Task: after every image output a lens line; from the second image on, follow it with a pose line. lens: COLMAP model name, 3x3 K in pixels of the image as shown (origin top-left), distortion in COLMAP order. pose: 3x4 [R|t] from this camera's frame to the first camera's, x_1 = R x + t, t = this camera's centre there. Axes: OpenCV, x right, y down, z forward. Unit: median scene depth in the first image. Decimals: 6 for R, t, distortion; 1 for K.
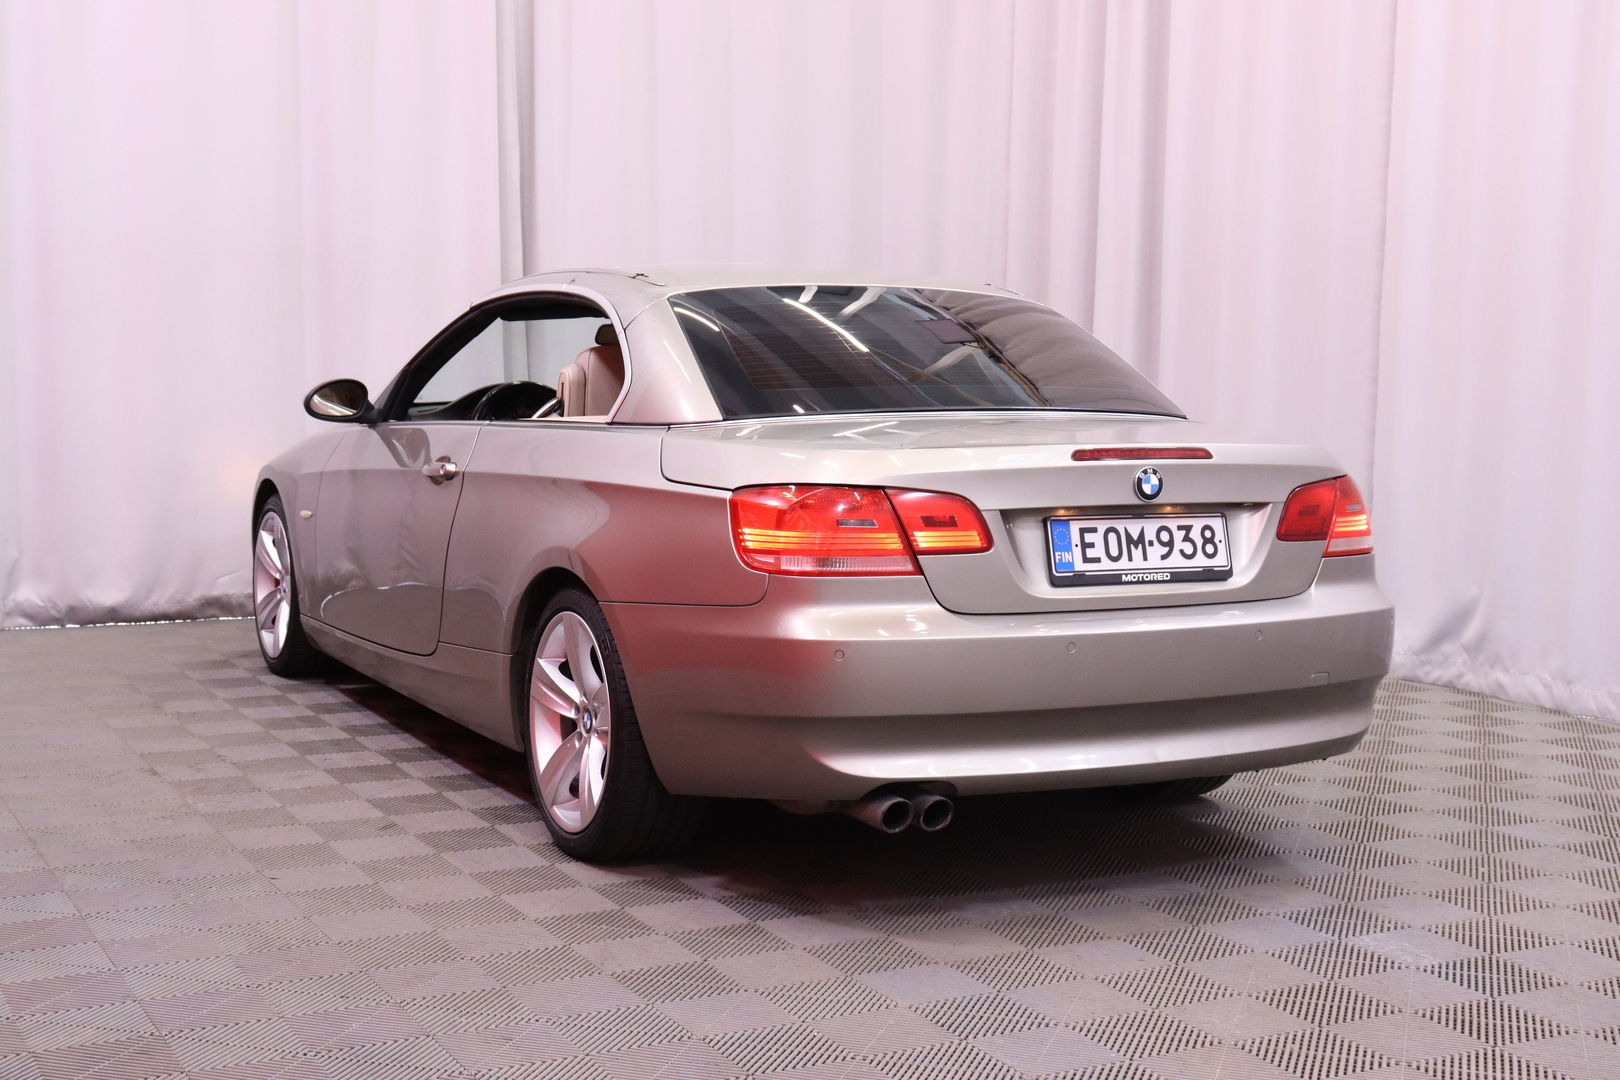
lens RADIAL K [[2228.6, 0, 804.4], [0, 2228.6, 541.6], [0, 0, 1]] dist [0.028843, 0.000000]
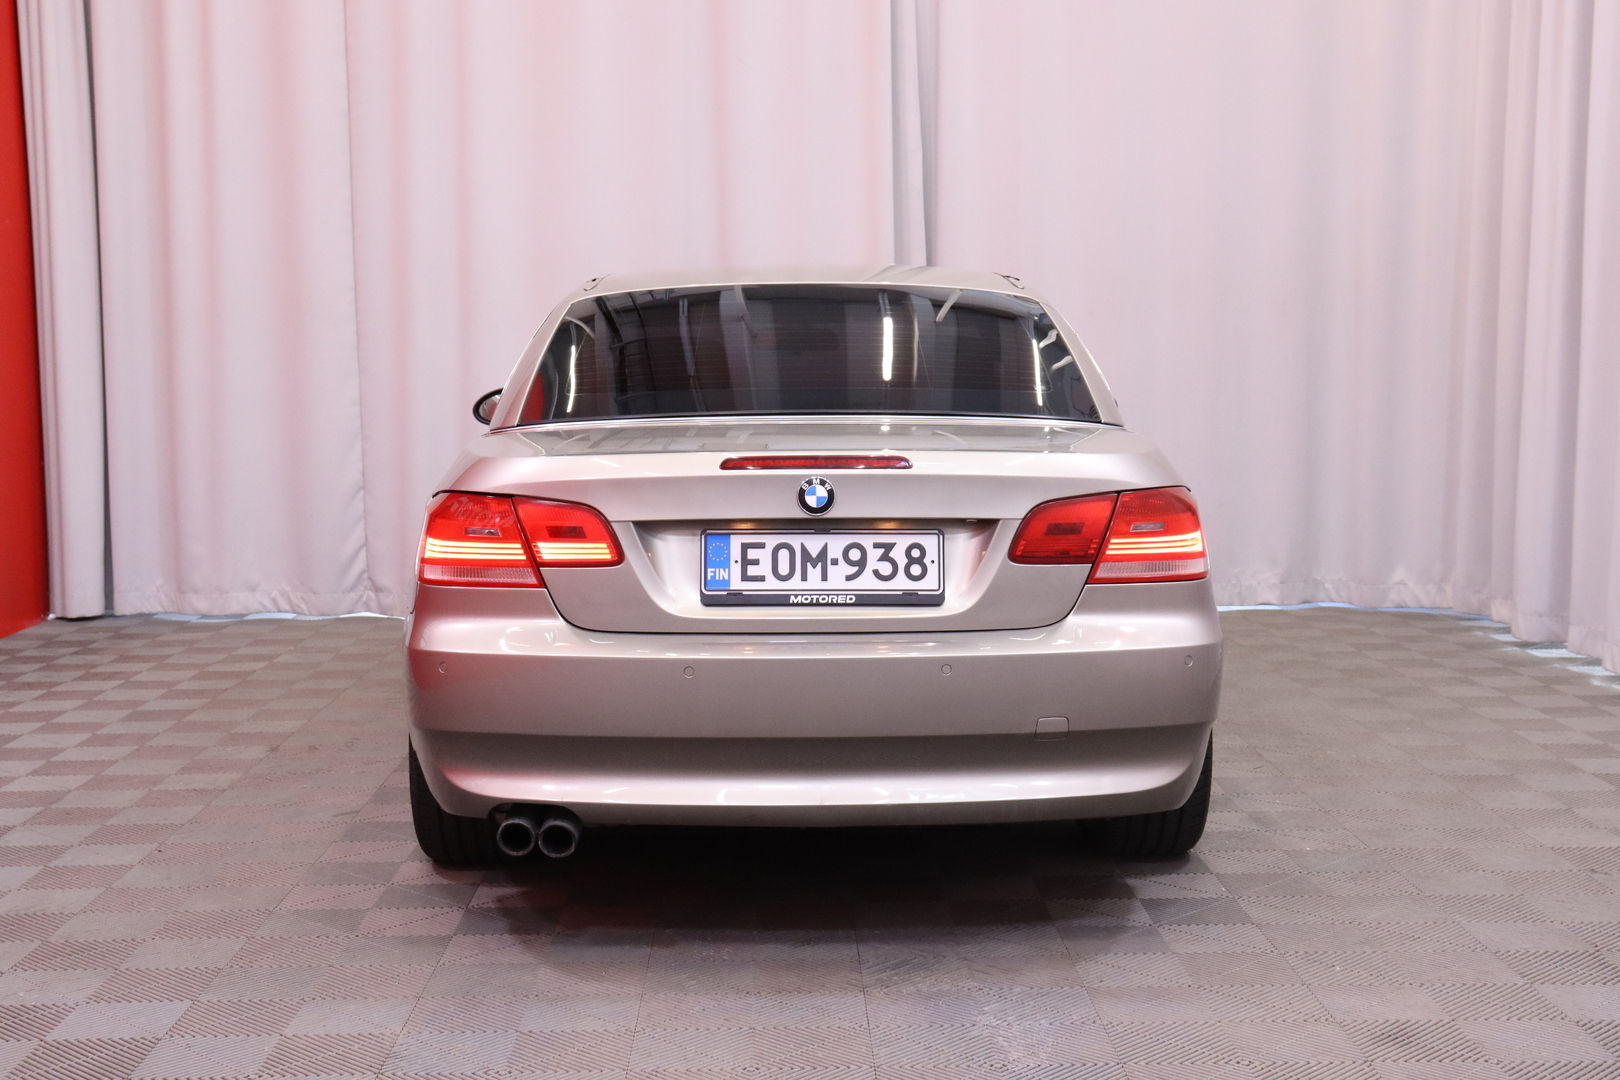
lens RADIAL K [[2228.6, 0, 807.1], [0, 2228.6, 539.2], [0, 0, 1]] dist [0.028843, 0.000000]
pose [[0.879283, 0.020496, -0.475859, 0.579567], [-0.022664, 0.999742, 0.001182, -0.009283], [0.475761, 0.009745, 0.879521, 0.204354]]
